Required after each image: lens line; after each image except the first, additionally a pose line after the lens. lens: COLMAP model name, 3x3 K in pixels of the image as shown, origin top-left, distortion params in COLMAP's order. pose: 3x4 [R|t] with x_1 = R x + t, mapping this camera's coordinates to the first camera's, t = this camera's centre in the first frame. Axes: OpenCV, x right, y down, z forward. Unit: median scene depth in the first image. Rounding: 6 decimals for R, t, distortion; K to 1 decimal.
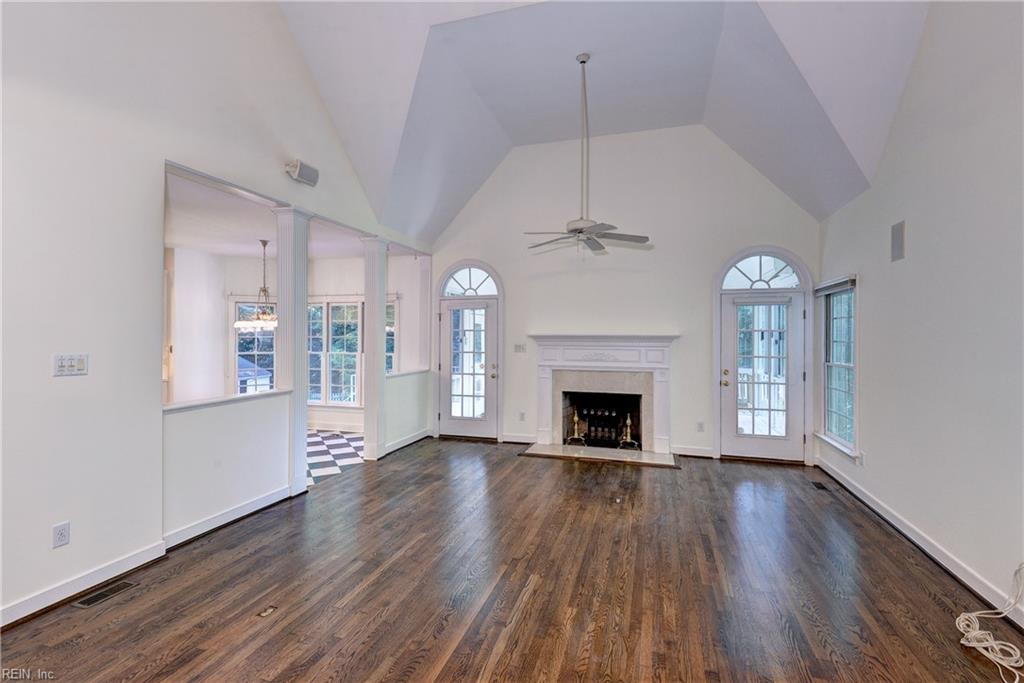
lens RADIAL K [[472.2, 0, 511.3], [0, 472.2, 333.2], [0, 0, 1]] dist [-0.000678, -0.000722]
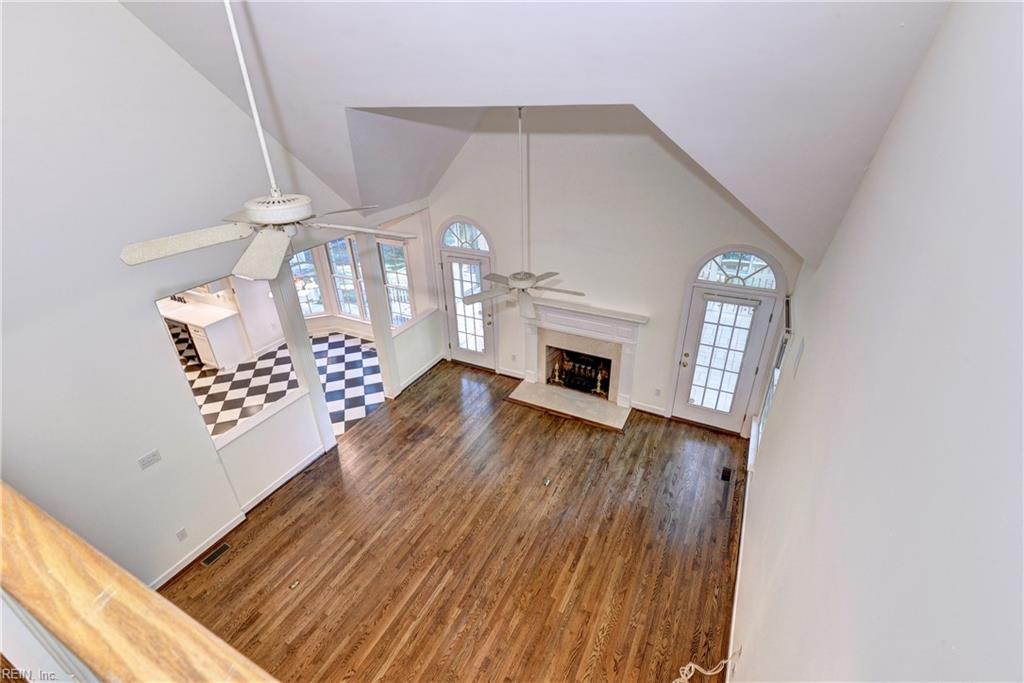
lens RADIAL K [[460.7, 0, 512.0], [0, 460.7, 341.5], [0, 0, 1]] dist [0.001346, 0.000084]
pose [[0.983112, 0.059668, -0.173006, 0.344984], [0.031057, 0.877246, 0.479036, -0.656623], [0.180352, -0.476319, 0.860577, 0.049669]]
